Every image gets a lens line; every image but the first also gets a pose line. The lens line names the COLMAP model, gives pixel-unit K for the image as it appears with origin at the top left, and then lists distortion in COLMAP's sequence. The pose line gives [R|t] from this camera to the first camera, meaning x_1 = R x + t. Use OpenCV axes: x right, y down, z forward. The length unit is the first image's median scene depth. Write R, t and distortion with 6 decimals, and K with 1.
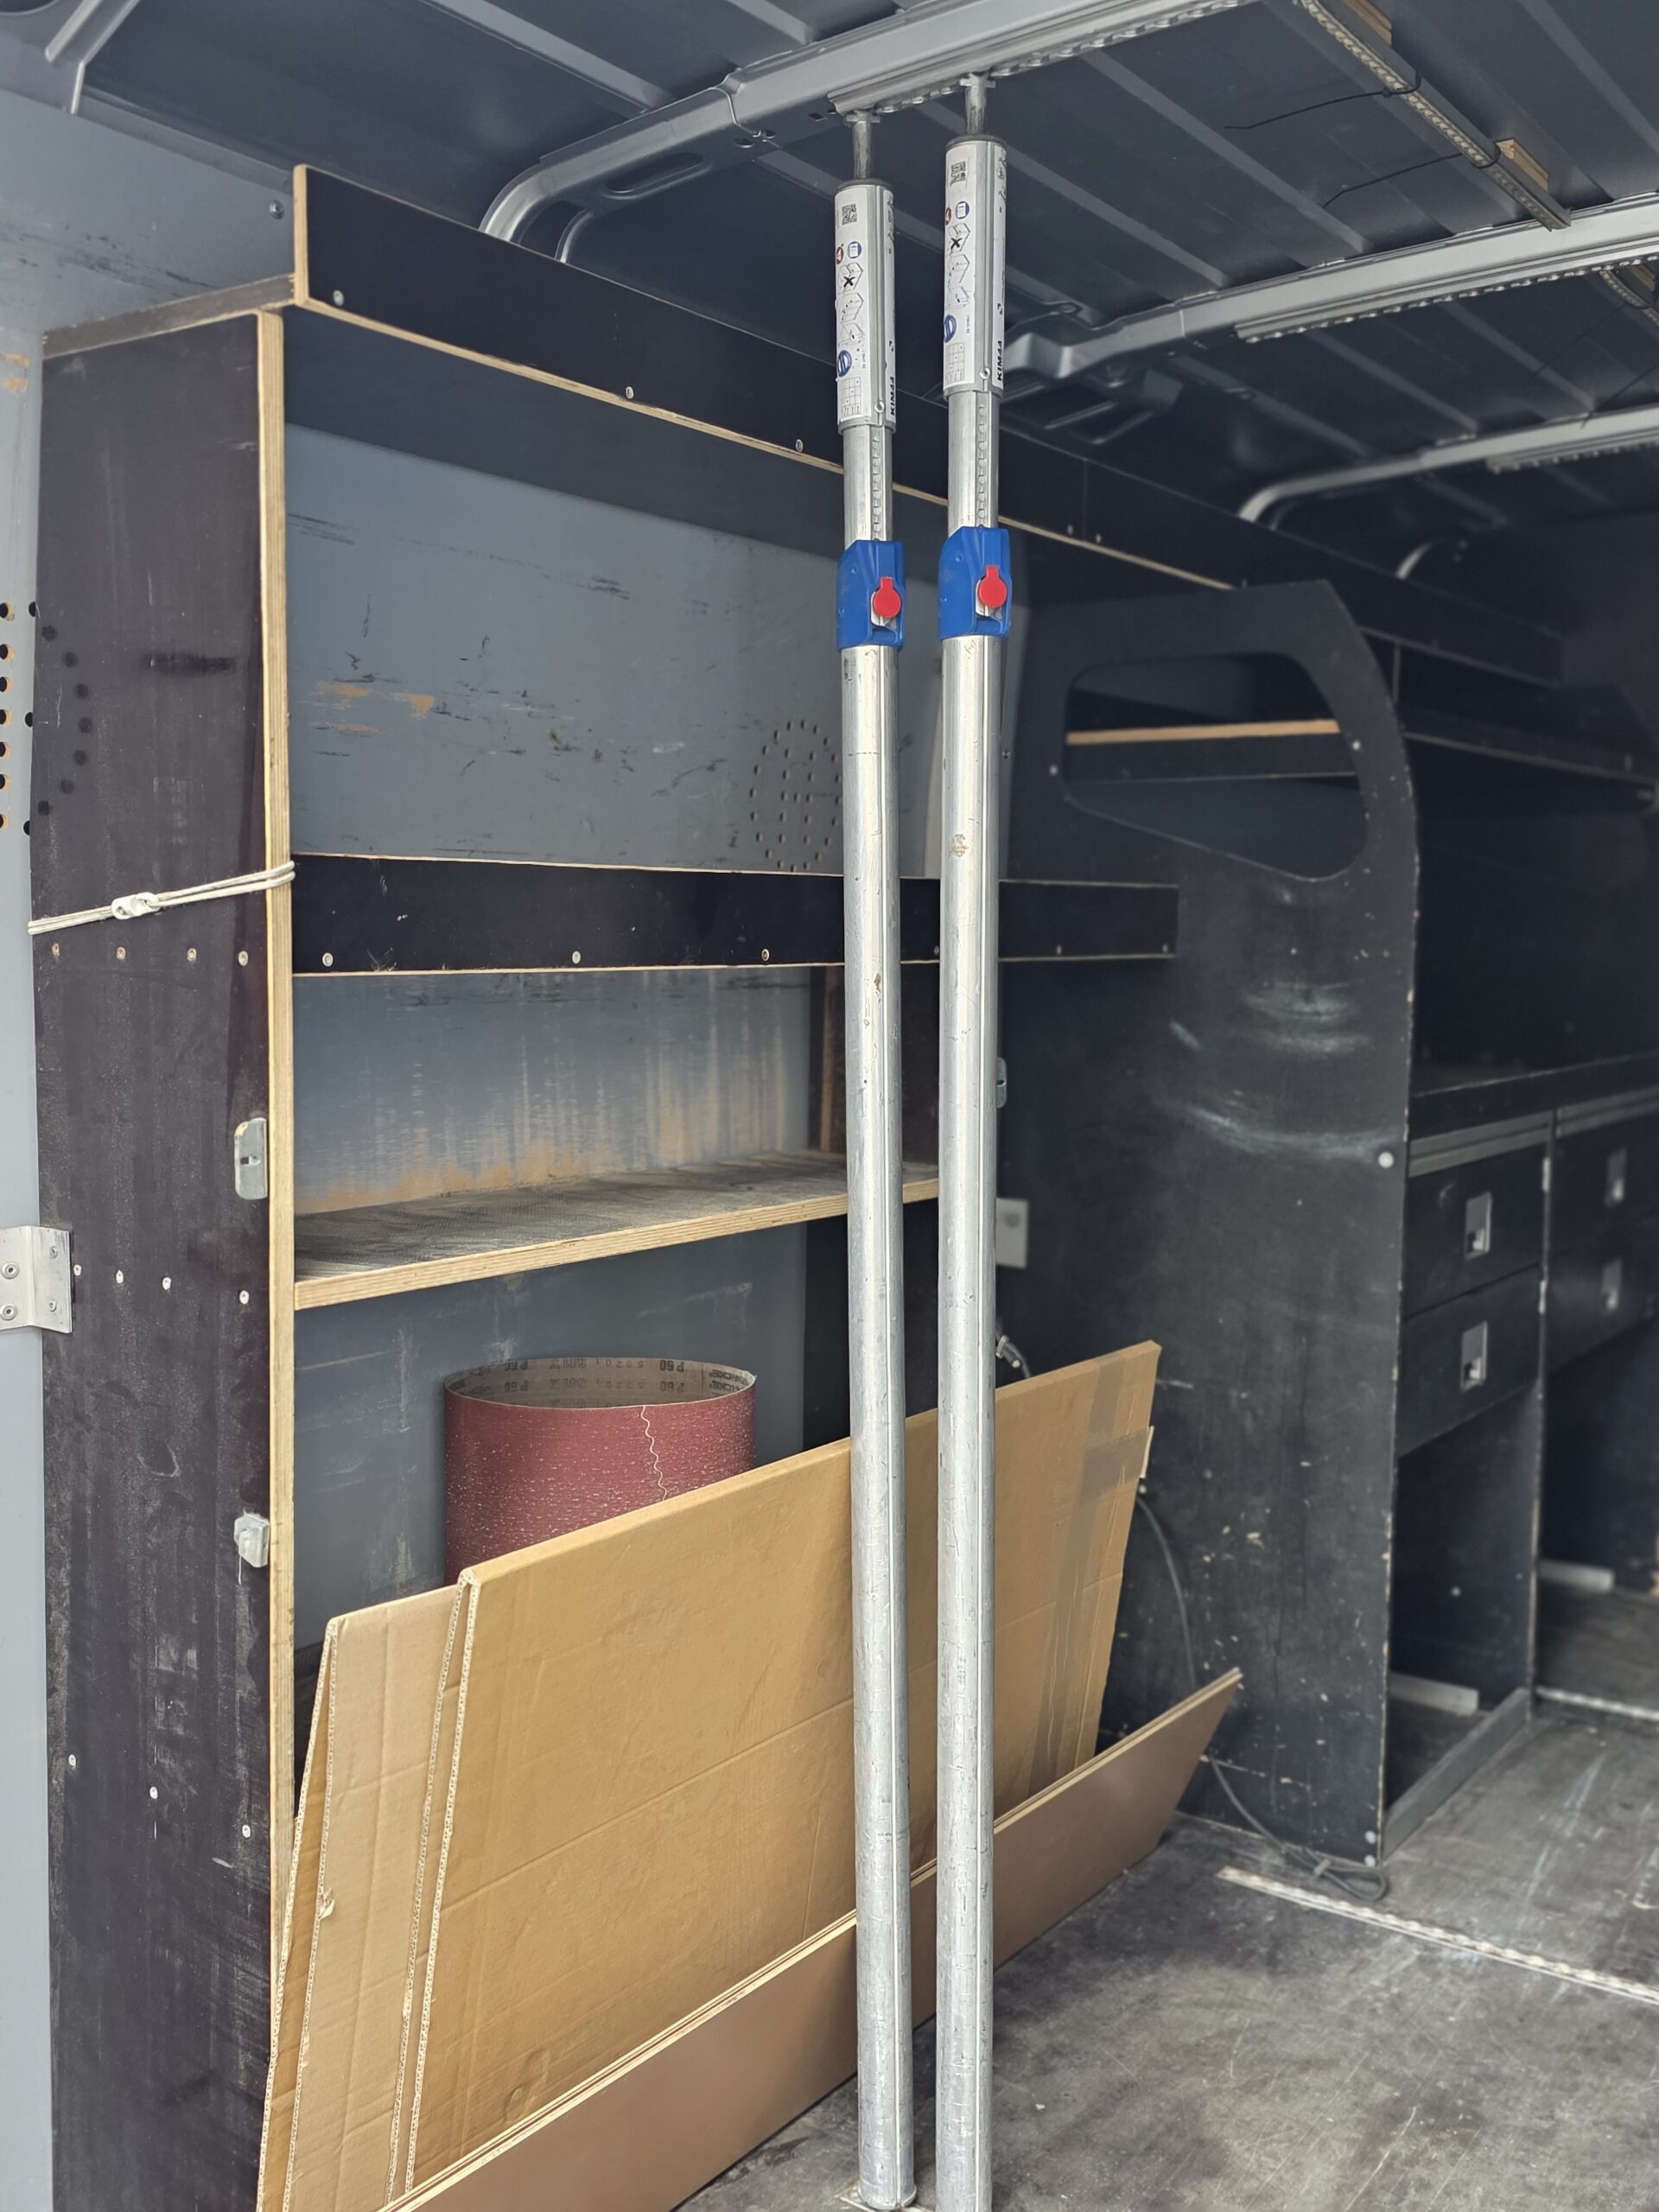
lens RADIAL K [[2138.7, 0, 822.4], [0, 2138.7, 1118.9], [0, 0, 1]] dist [0.049013, 0.000000]
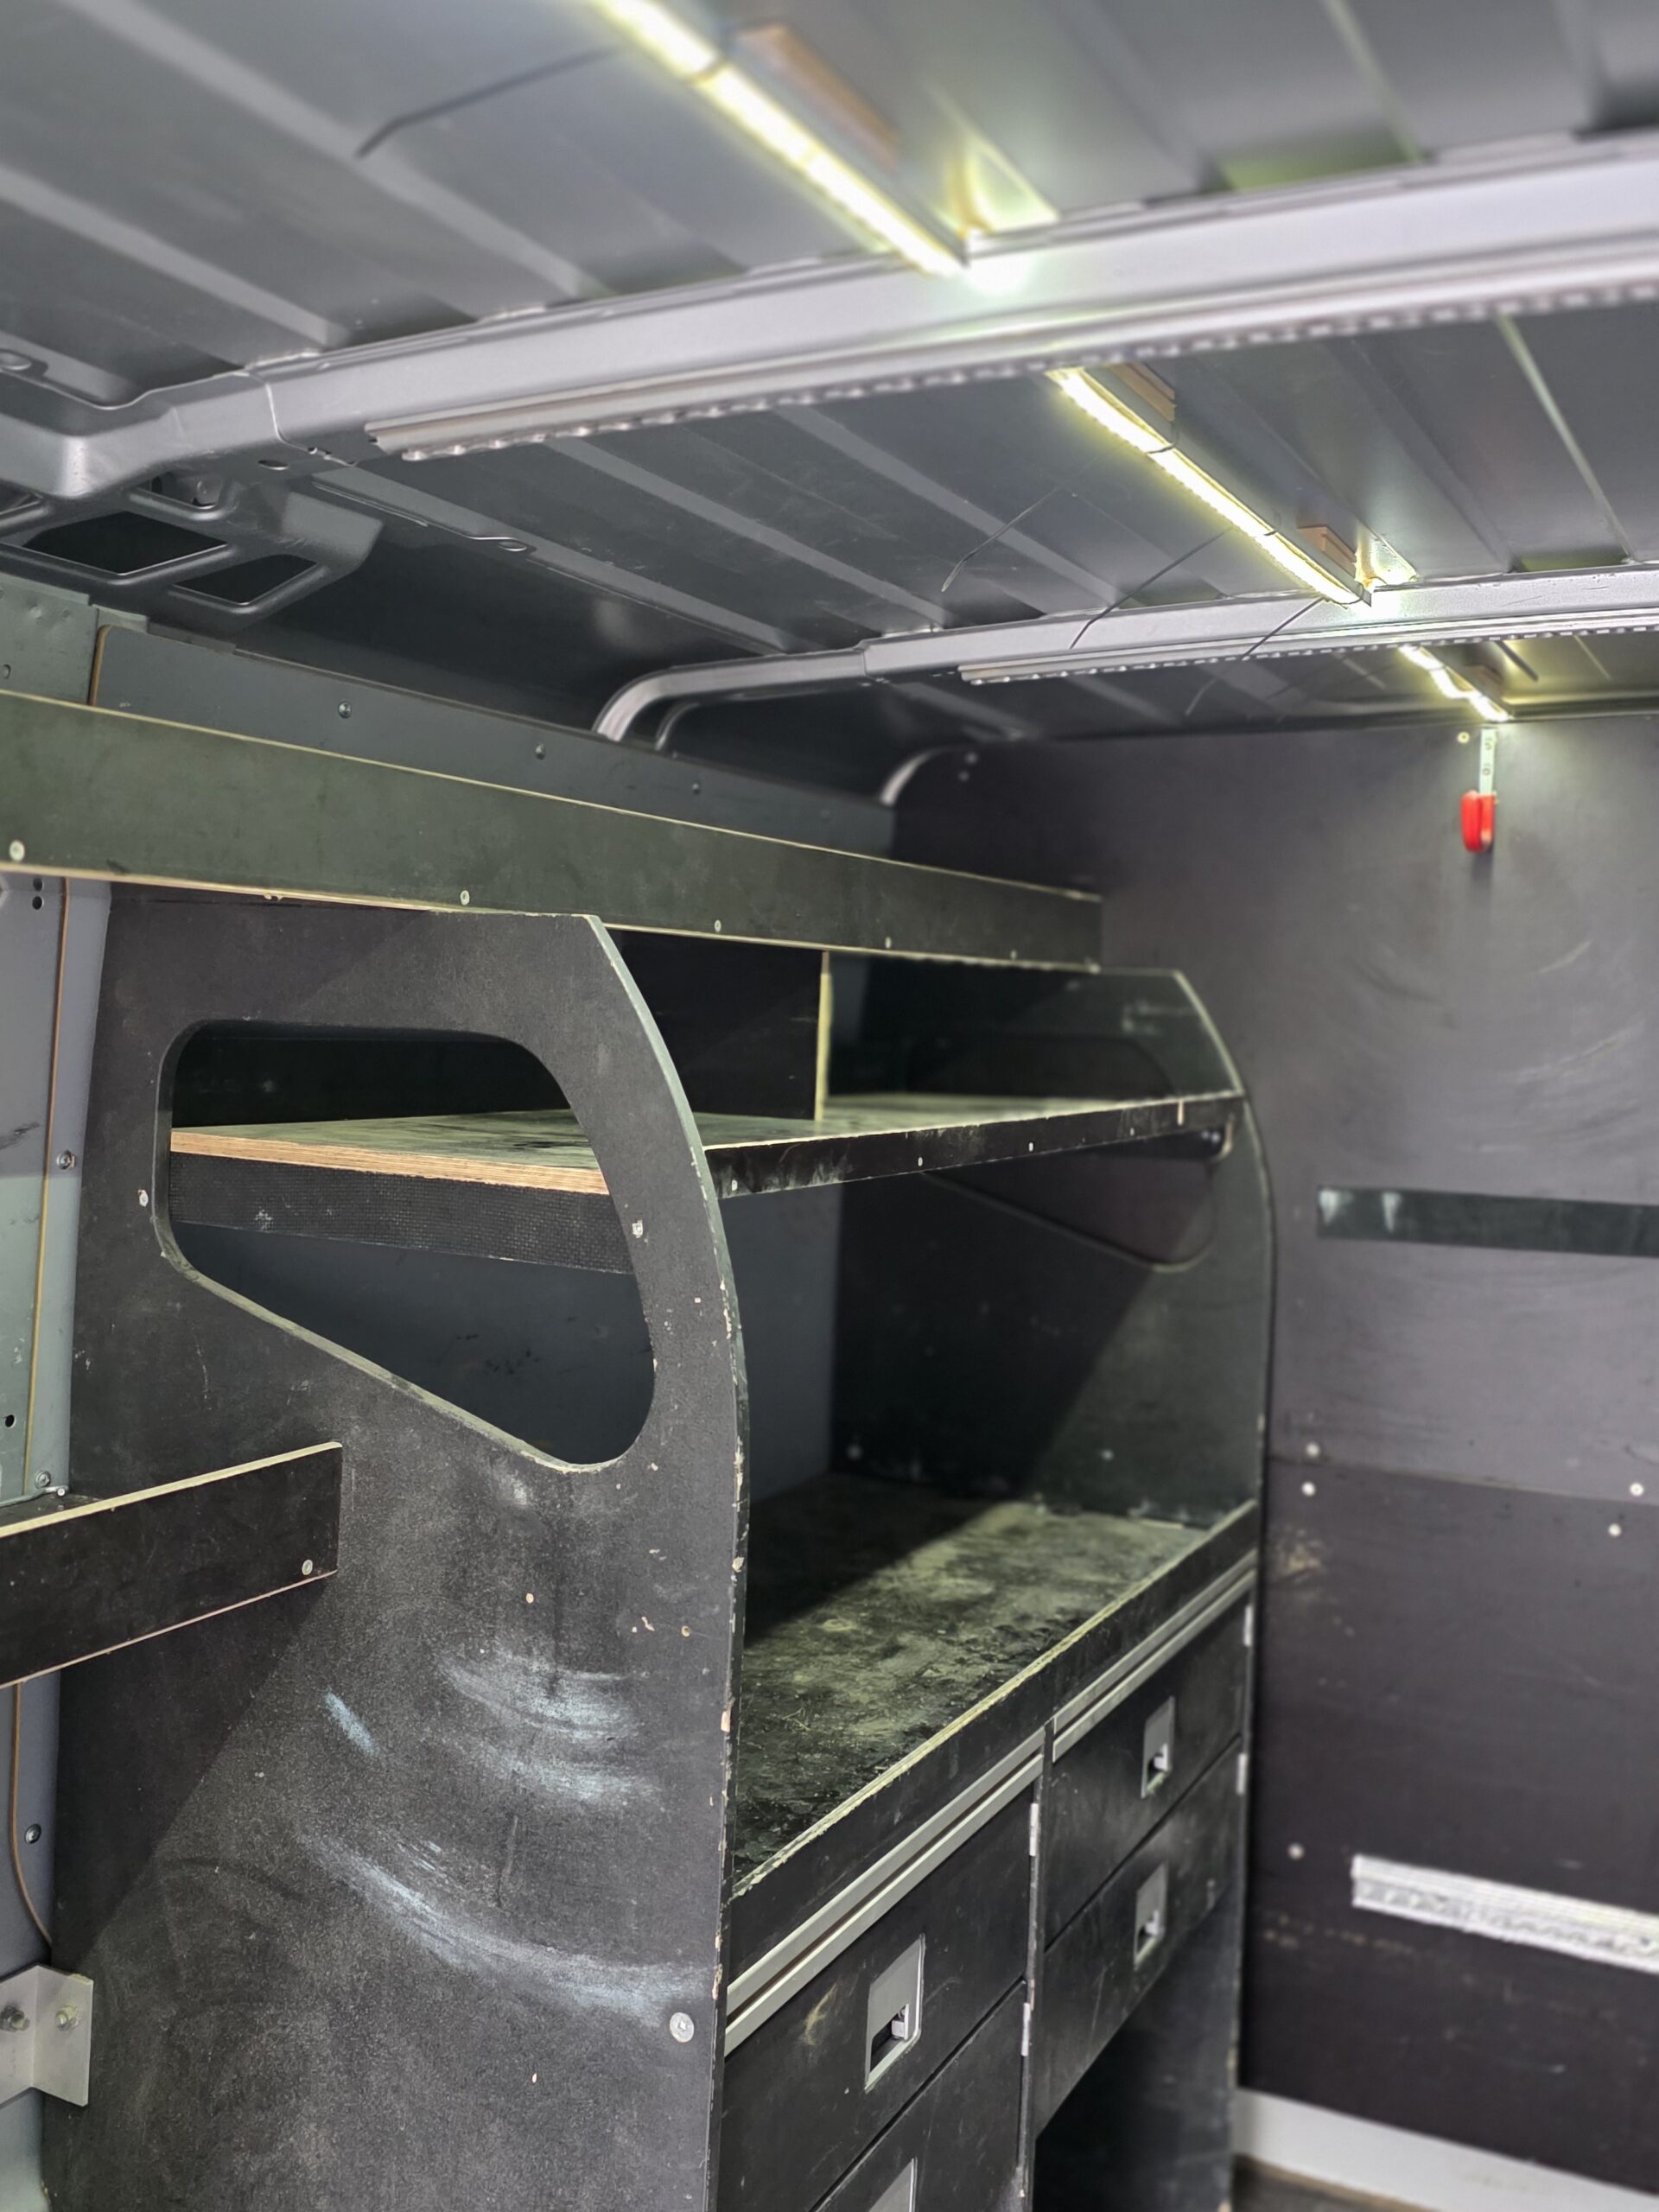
lens RADIAL K [[2138.7, 0, 810.9], [0, 2138.7, 1143.7], [0, 0, 1]] dist [0.049013, 0.000000]
pose [[0.988291, 0.018640, 0.151439, 0.210453], [-0.015116, 0.999588, -0.024387, -0.182556], [-0.151832, 0.021812, 0.988166, 0.473517]]
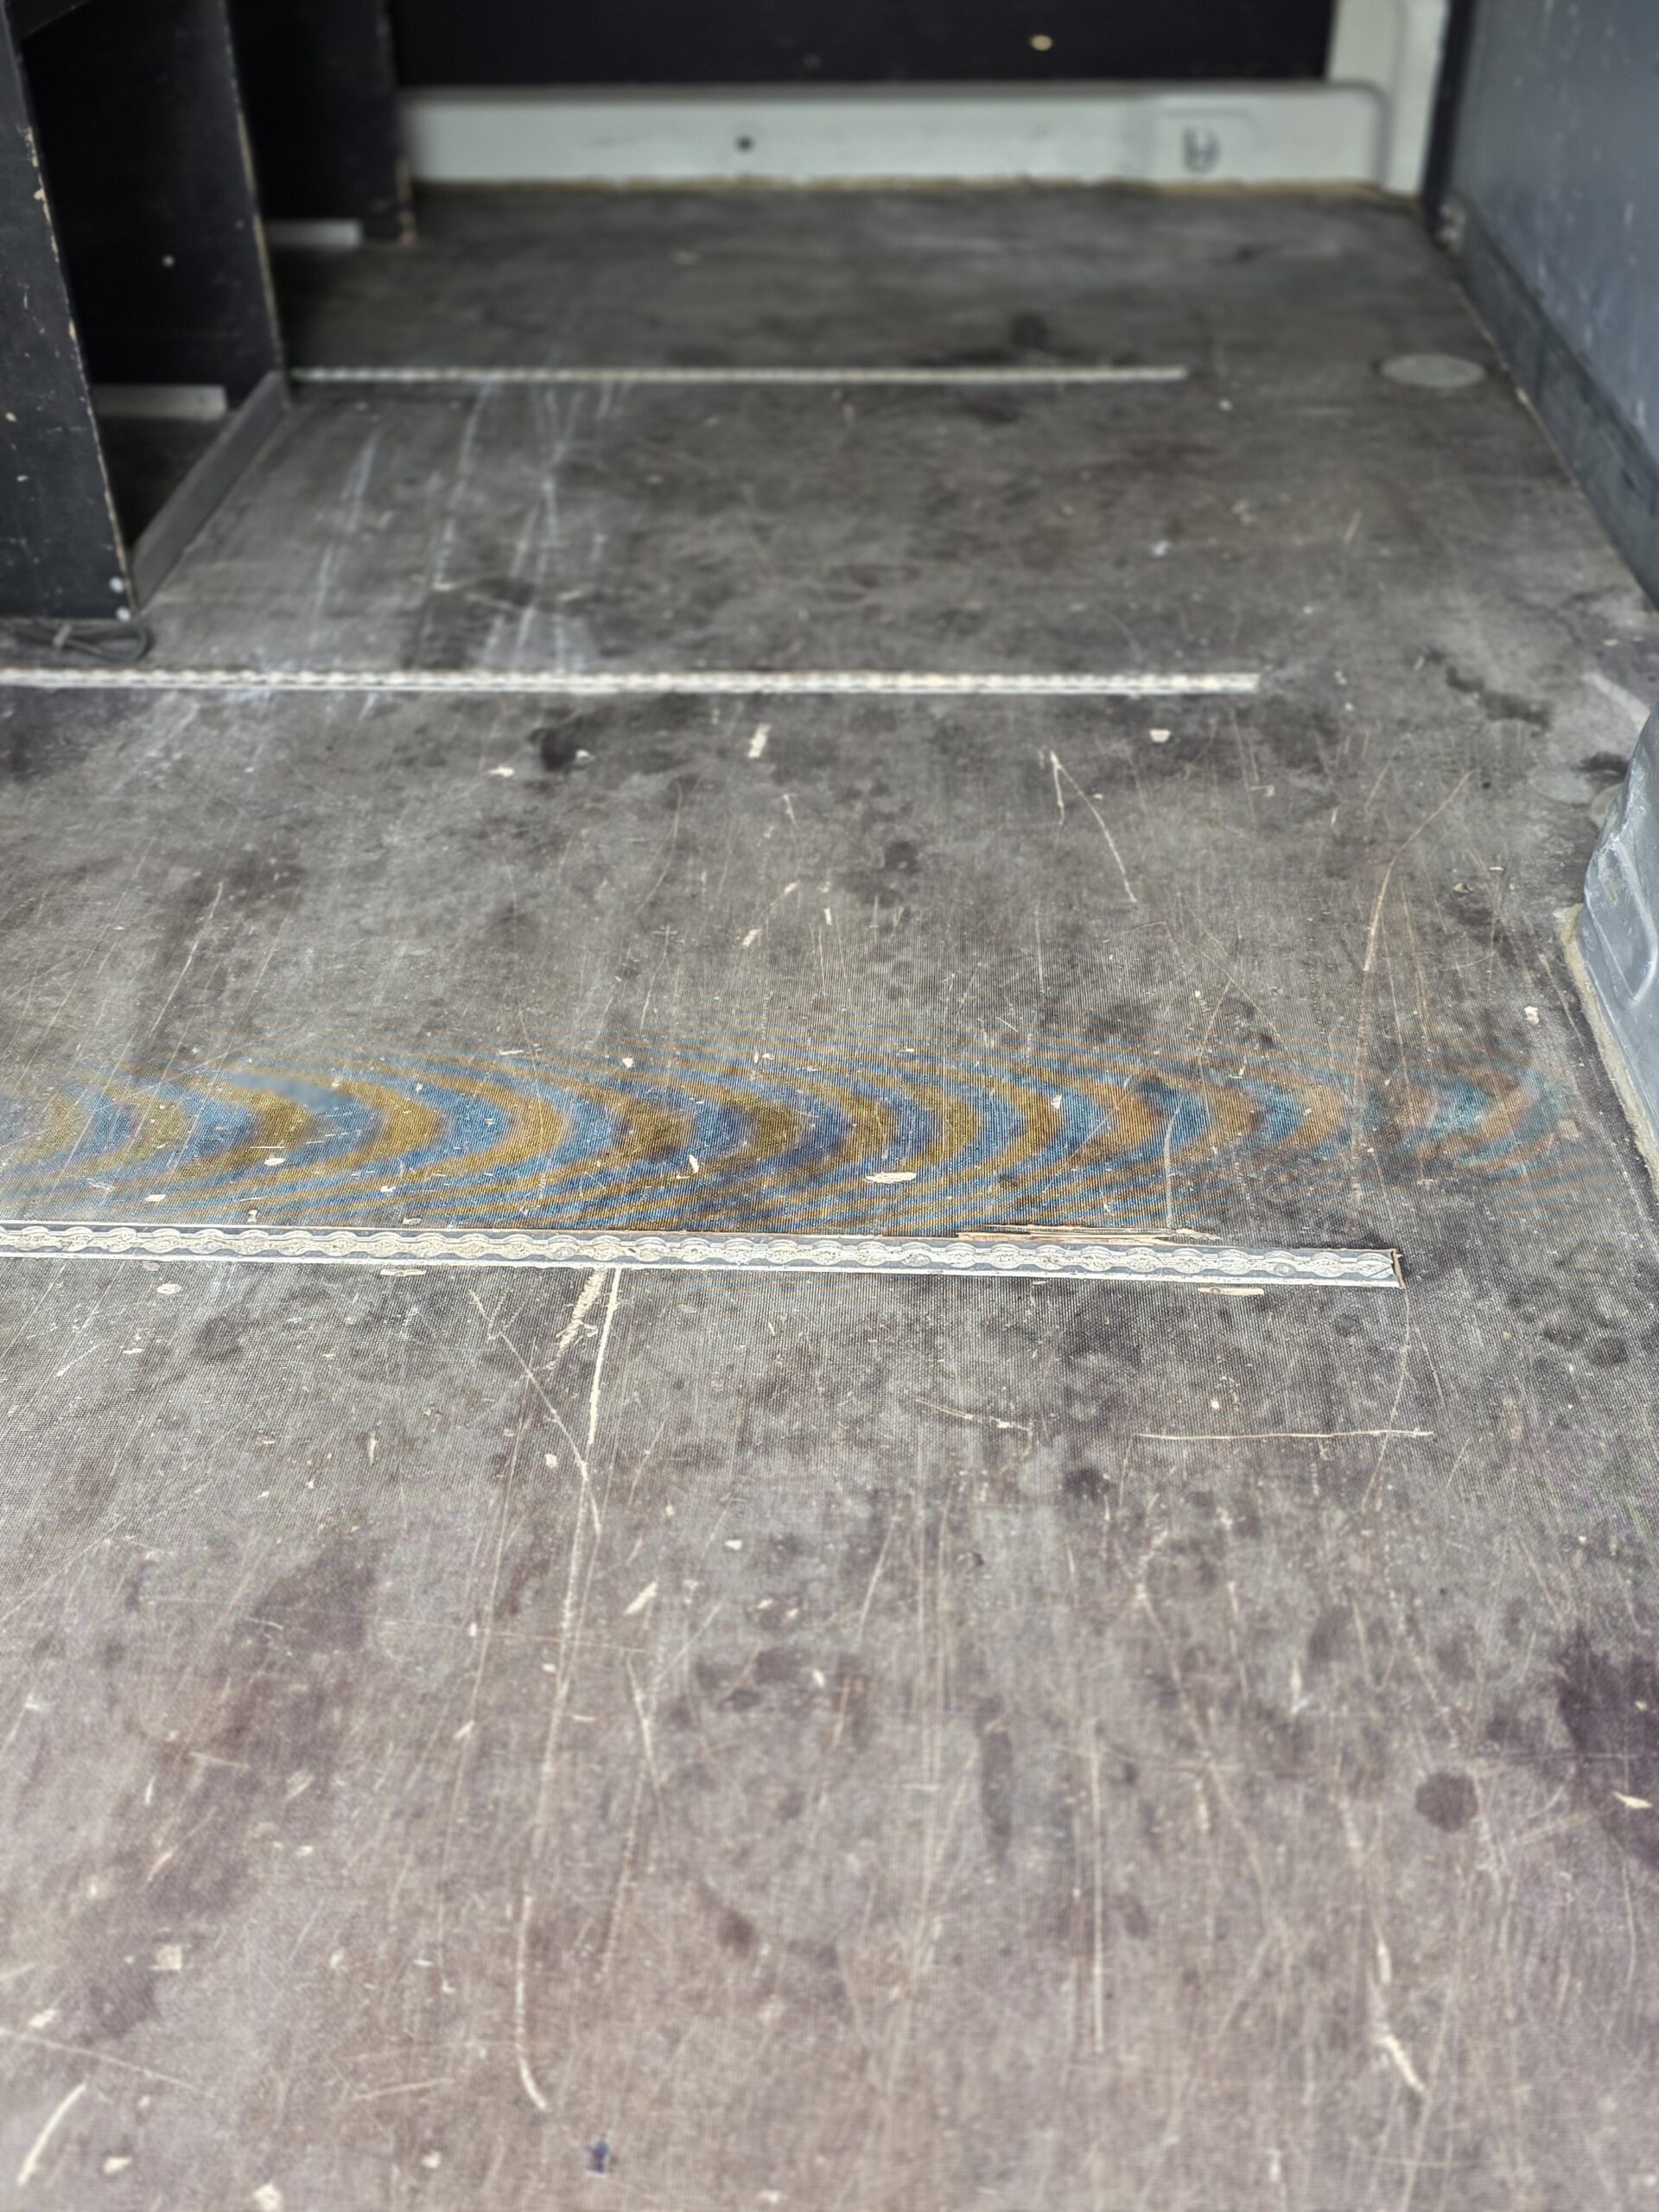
lens RADIAL K [[2138.7, 0, 843.1], [0, 2138.7, 1117.7], [0, 0, 1]] dist [0.049013, 0.000000]
pose [[0.843463, -0.332668, 0.421784, 0.083290], [0.062051, 0.840252, 0.538634, 0.091215], [-0.533592, -0.428145, 0.729364, 0.206699]]
